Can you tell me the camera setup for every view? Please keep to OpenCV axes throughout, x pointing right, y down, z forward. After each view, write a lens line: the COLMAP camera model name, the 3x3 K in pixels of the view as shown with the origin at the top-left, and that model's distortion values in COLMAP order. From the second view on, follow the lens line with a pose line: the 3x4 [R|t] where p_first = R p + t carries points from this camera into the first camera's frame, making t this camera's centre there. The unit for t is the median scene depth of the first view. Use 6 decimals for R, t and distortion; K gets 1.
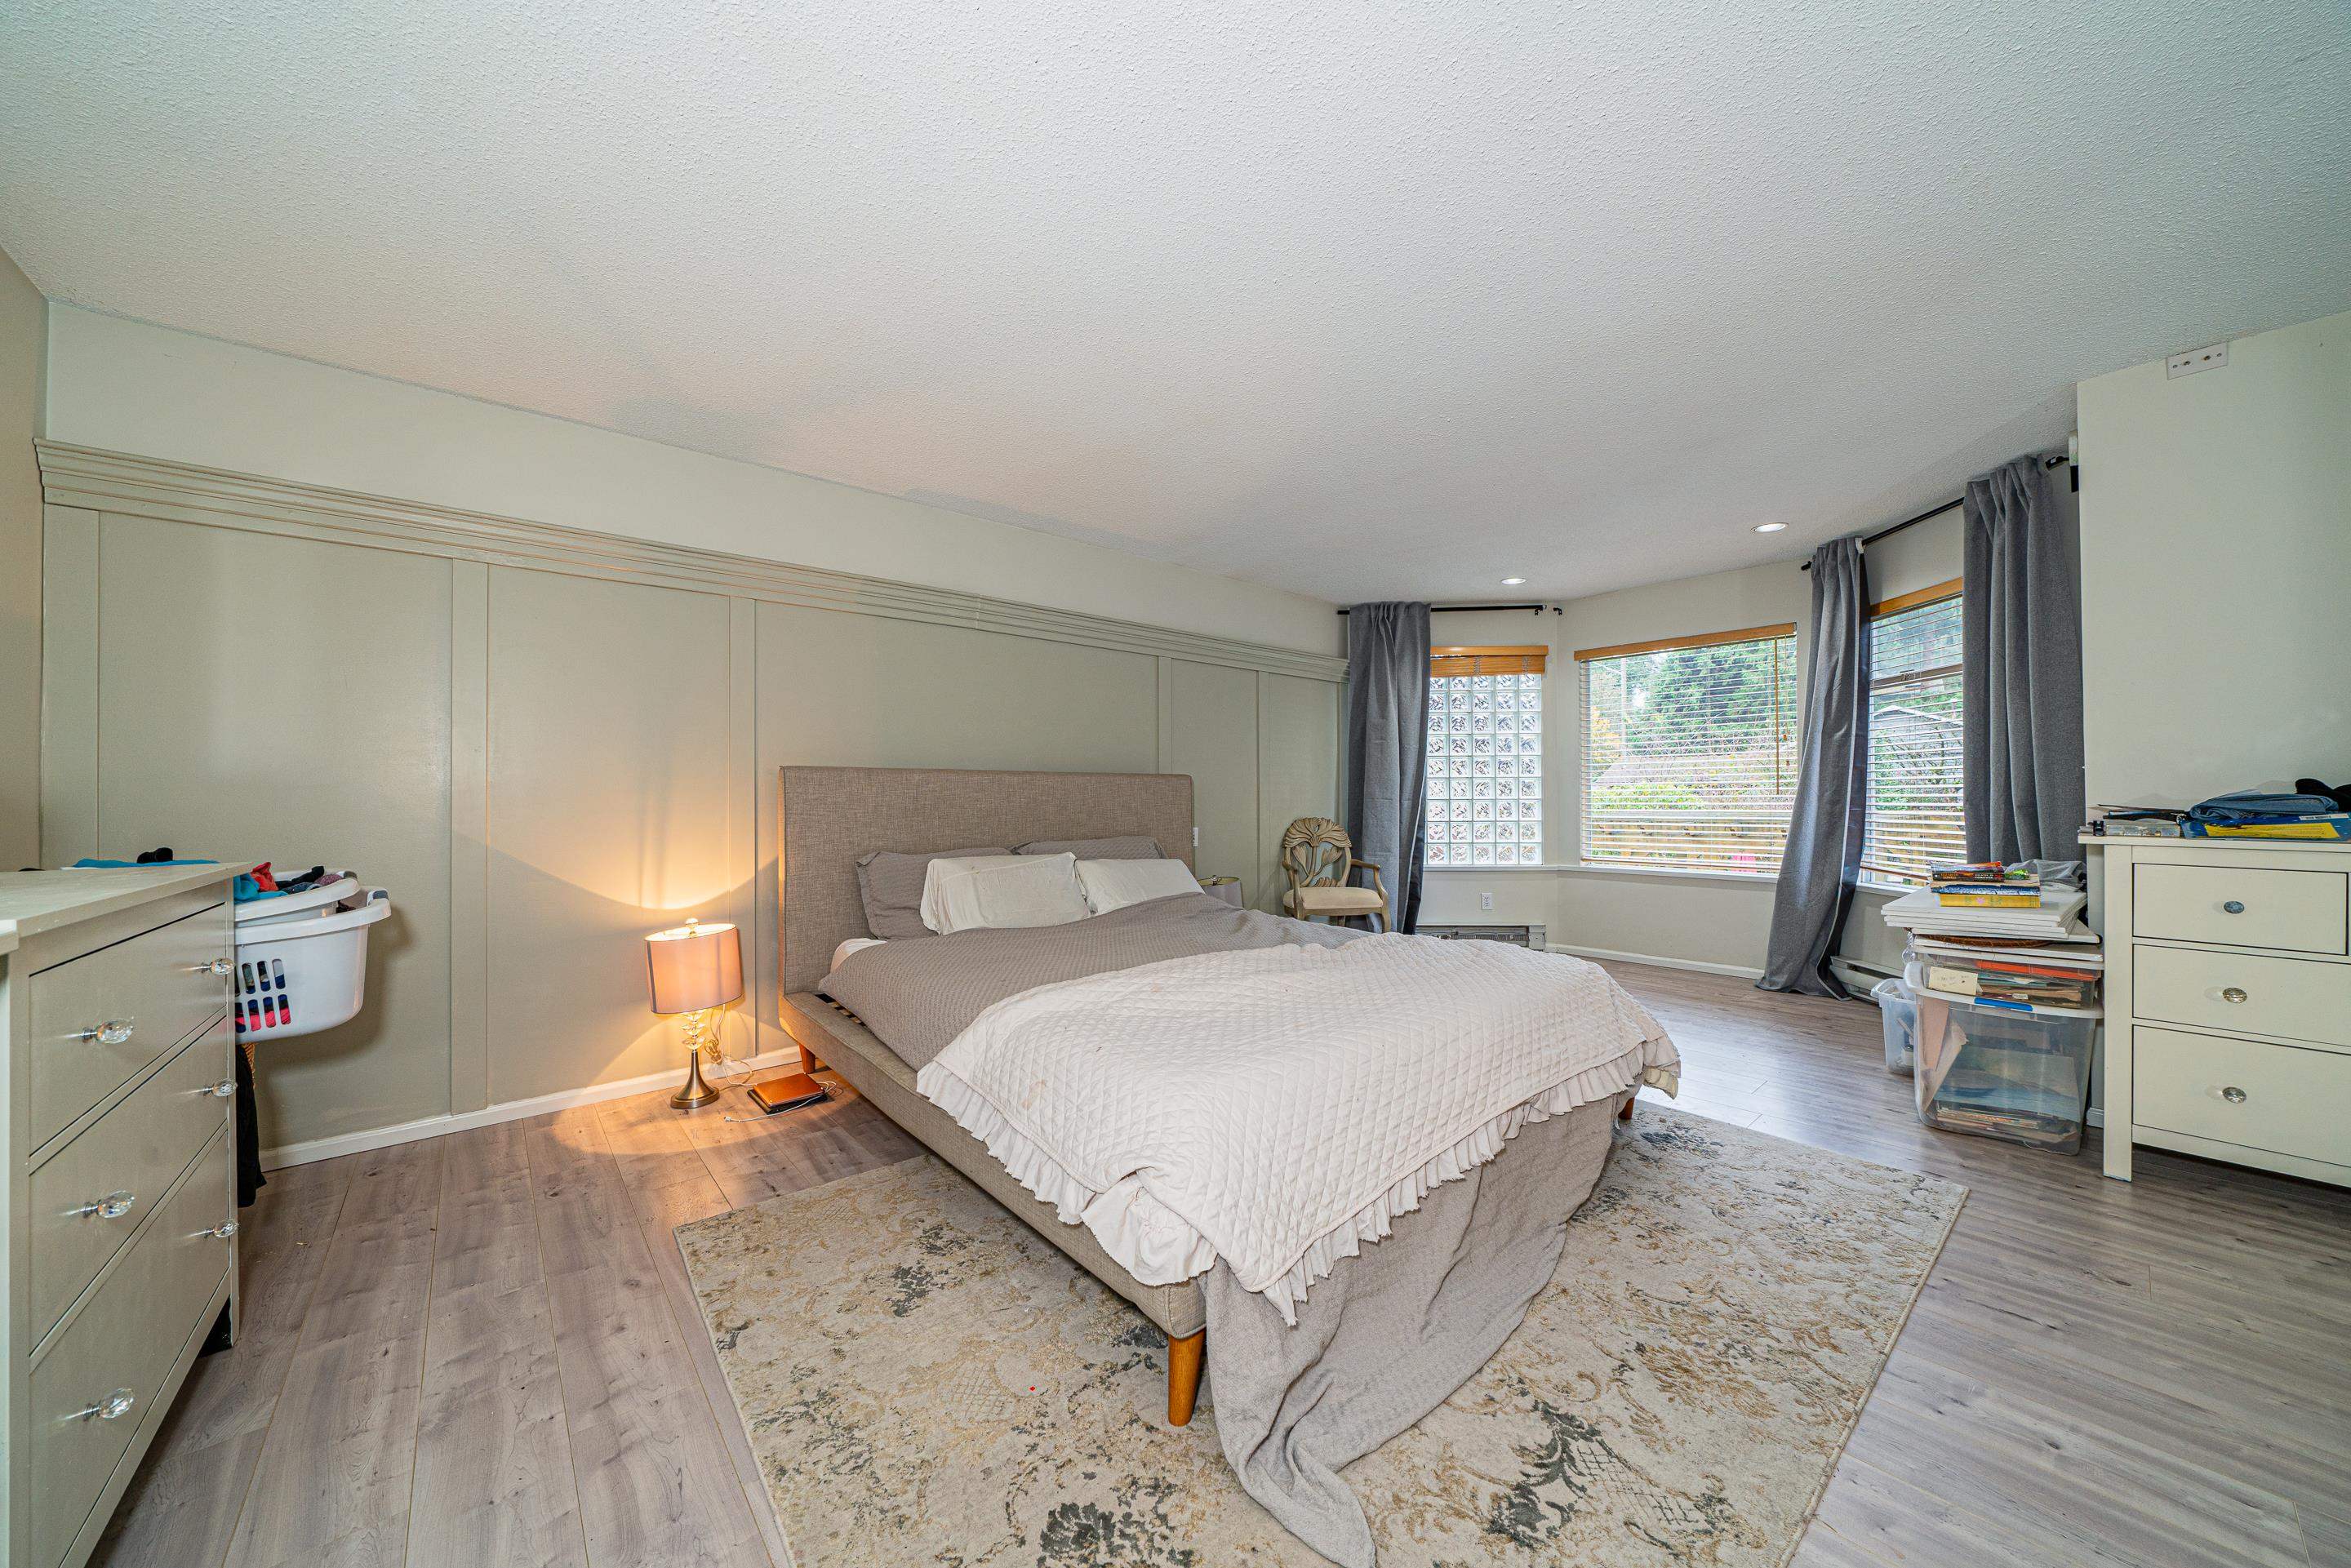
lens RADIAL K [[754.3, 0, 1278.5], [0, 754.3, 788.5], [0, 0, 1]] dist [-0.007936, -0.000018]
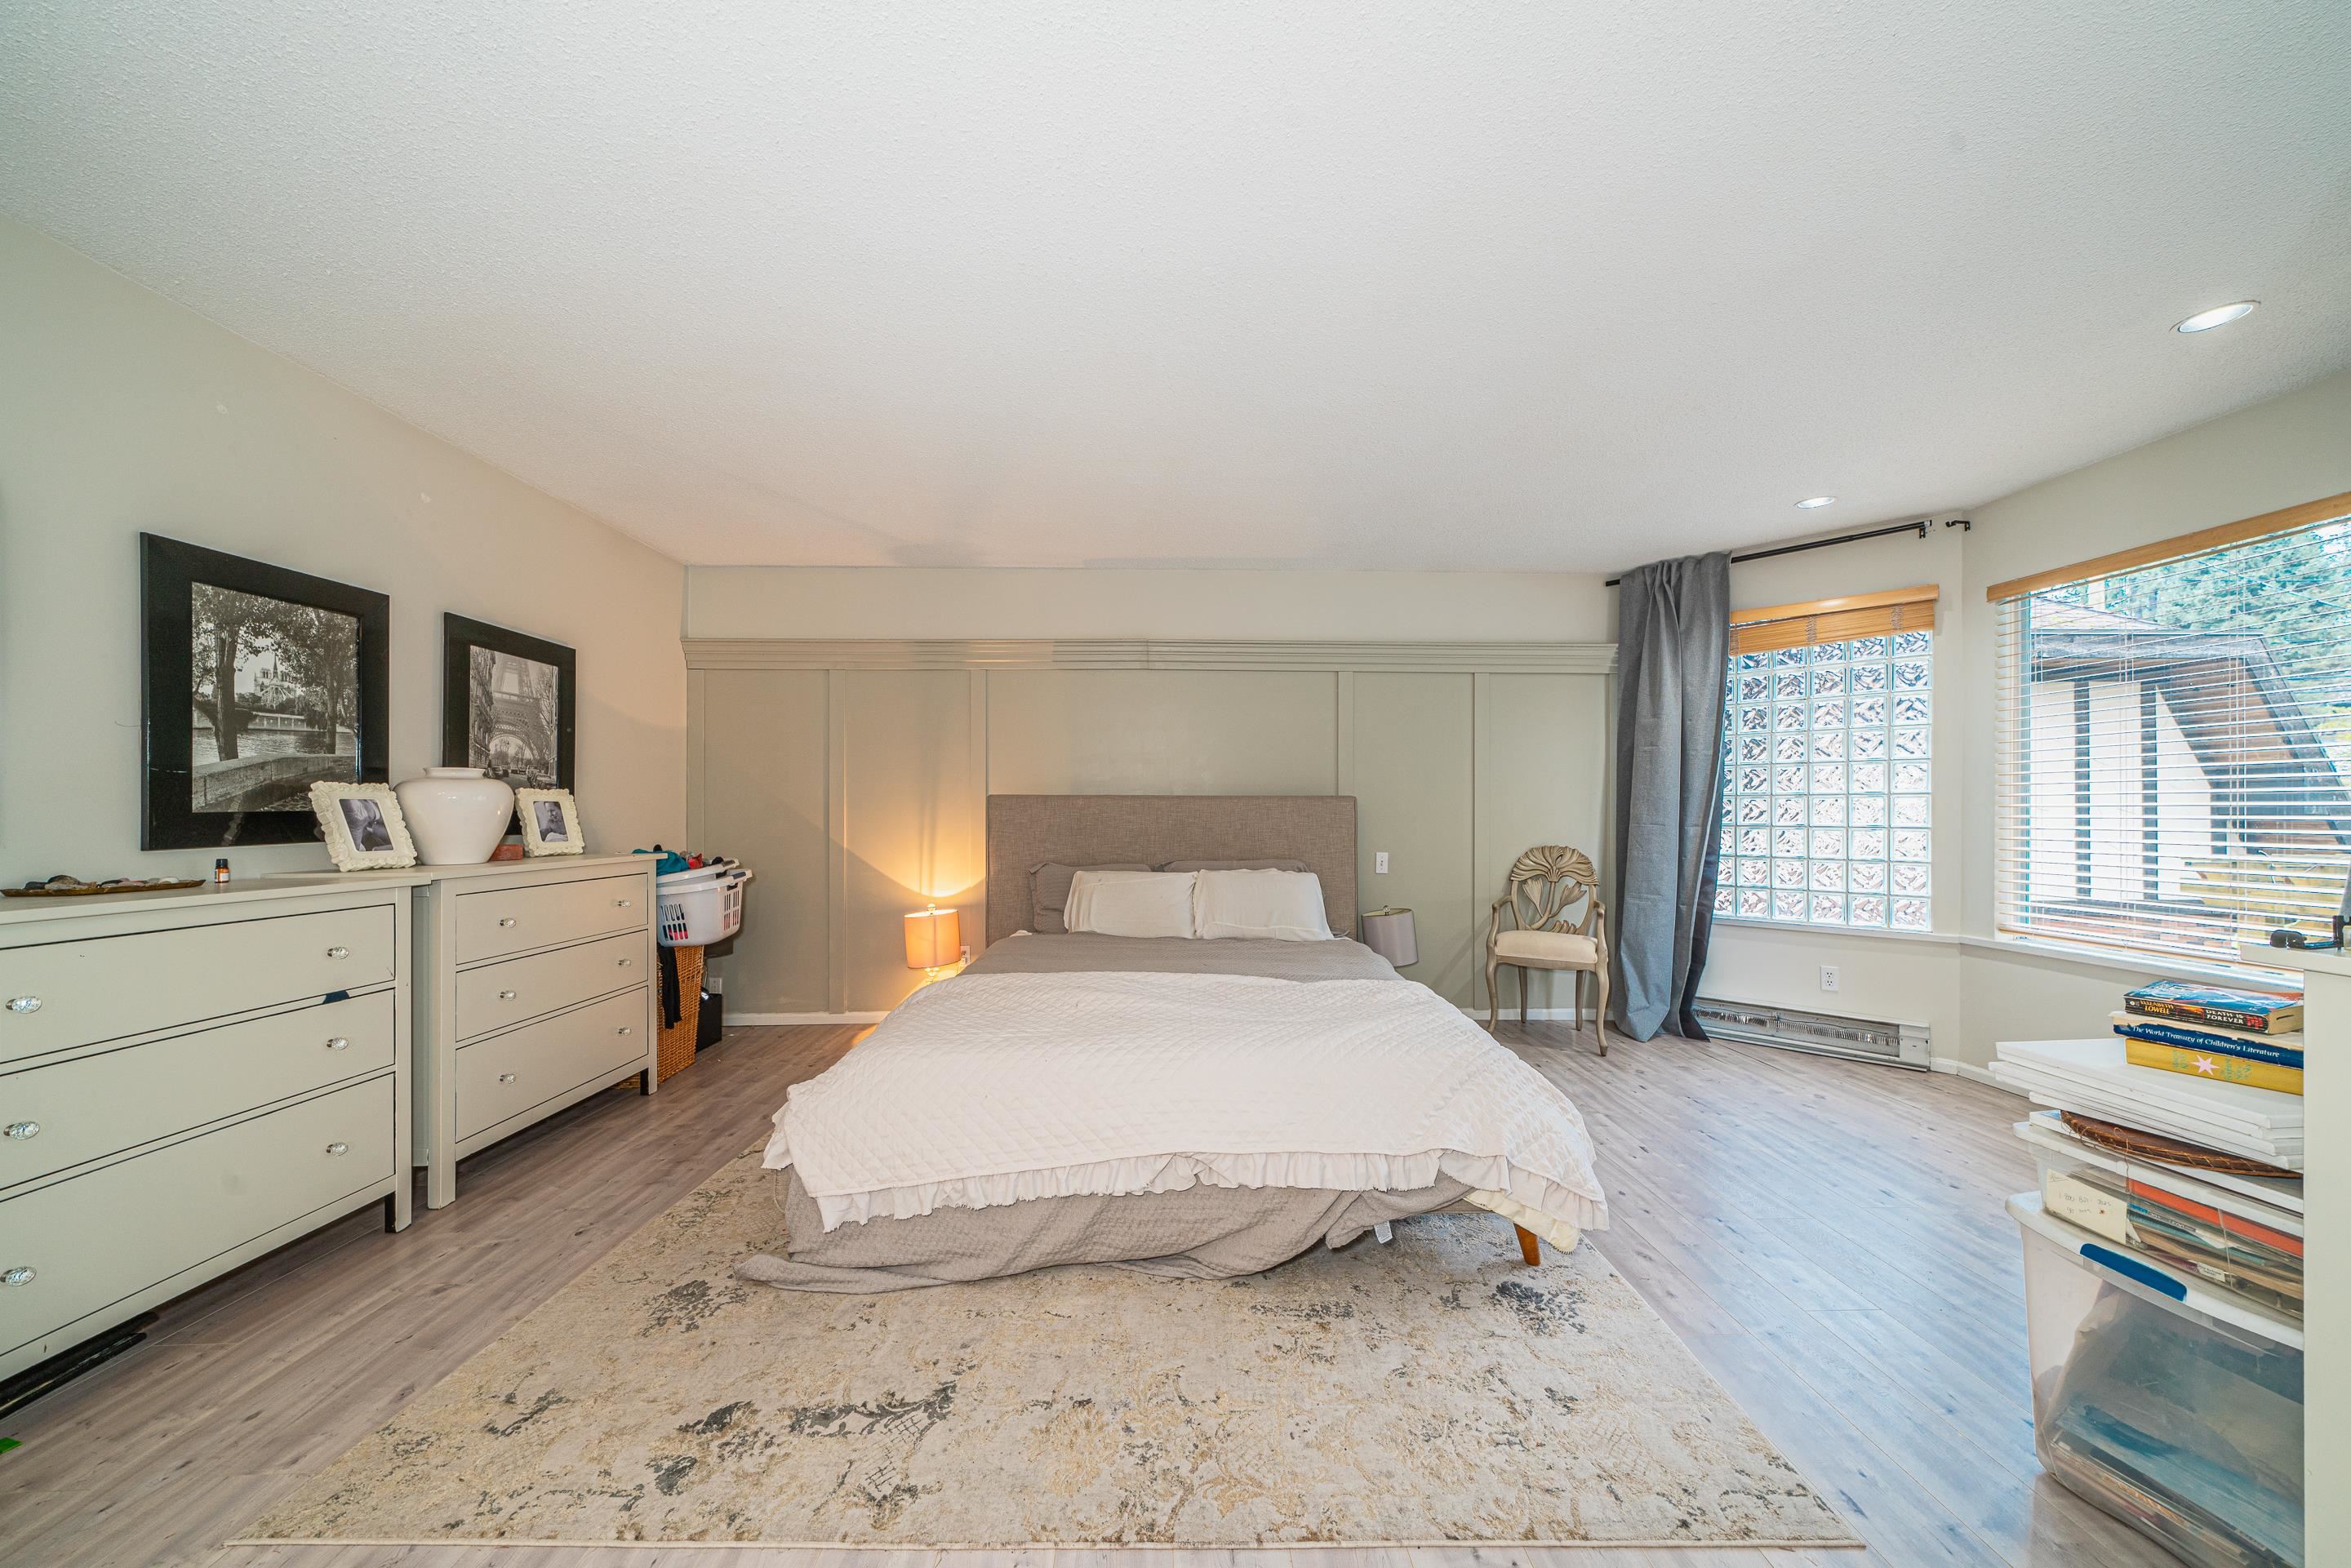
lens RADIAL K [[822.1, 0, 1177.9], [0, 822.1, 809.0], [0, 0, 1]] dist [-0.000195, 0.000045]
pose [[0.762582, 0.002514, -0.646887, 0.358230], [0.002911, 0.999969, 0.007319, -0.010115], [0.646885, -0.007464, 0.762551, 0.075591]]
